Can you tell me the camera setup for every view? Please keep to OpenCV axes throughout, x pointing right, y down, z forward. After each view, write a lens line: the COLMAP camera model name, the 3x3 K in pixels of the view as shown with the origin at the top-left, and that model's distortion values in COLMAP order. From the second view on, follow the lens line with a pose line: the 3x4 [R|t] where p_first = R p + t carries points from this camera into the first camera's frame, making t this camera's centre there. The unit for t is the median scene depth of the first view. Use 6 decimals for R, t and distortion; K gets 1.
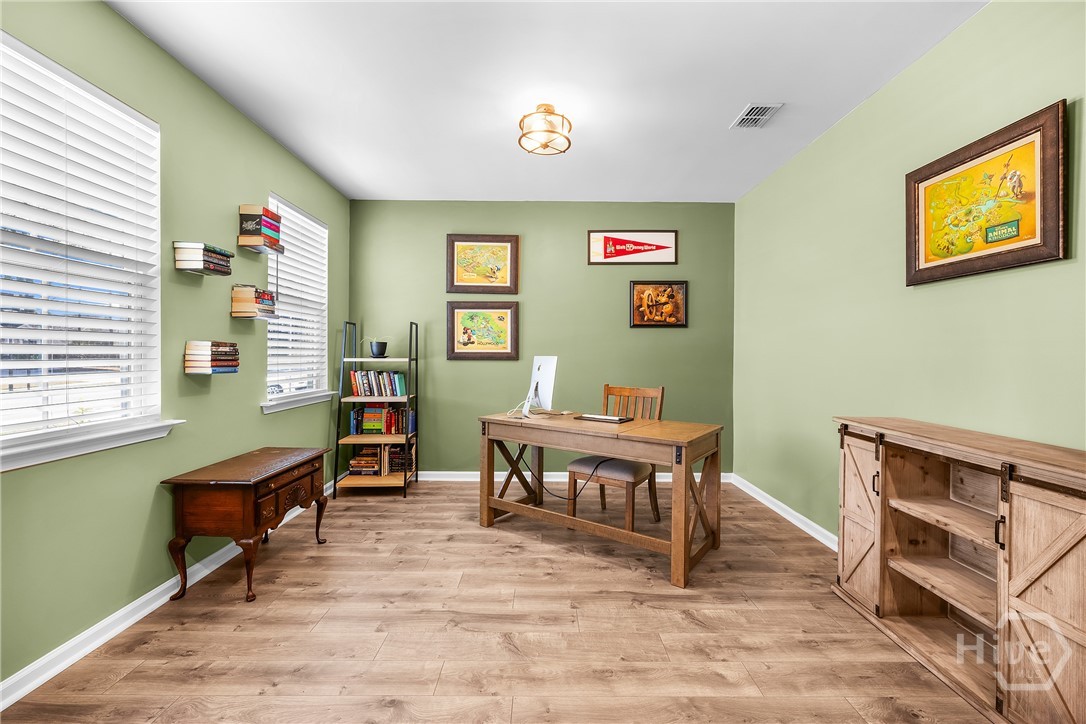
lens RADIAL K [[456.2, 0, 543.7], [0, 456.2, 354.8], [0, 0, 1]] dist [-0.000074, -0.001068]
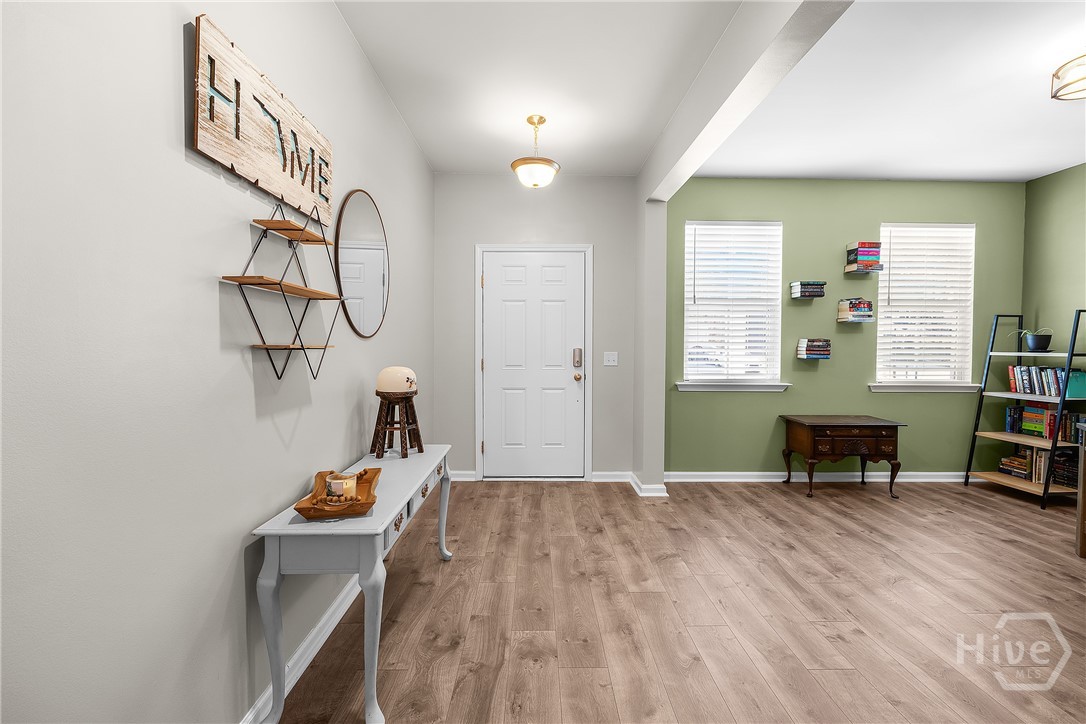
lens RADIAL K [[456.2, 0, 543.0], [0, 456.2, 356.6], [0, 0, 1]] dist [-0.000074, -0.001068]
pose [[0.004994, 0.017247, -0.999839, 0.787654], [-0.008739, 0.999814, 0.017203, 0.012540], [0.999949, 0.008652, 0.005144, 0.025644]]
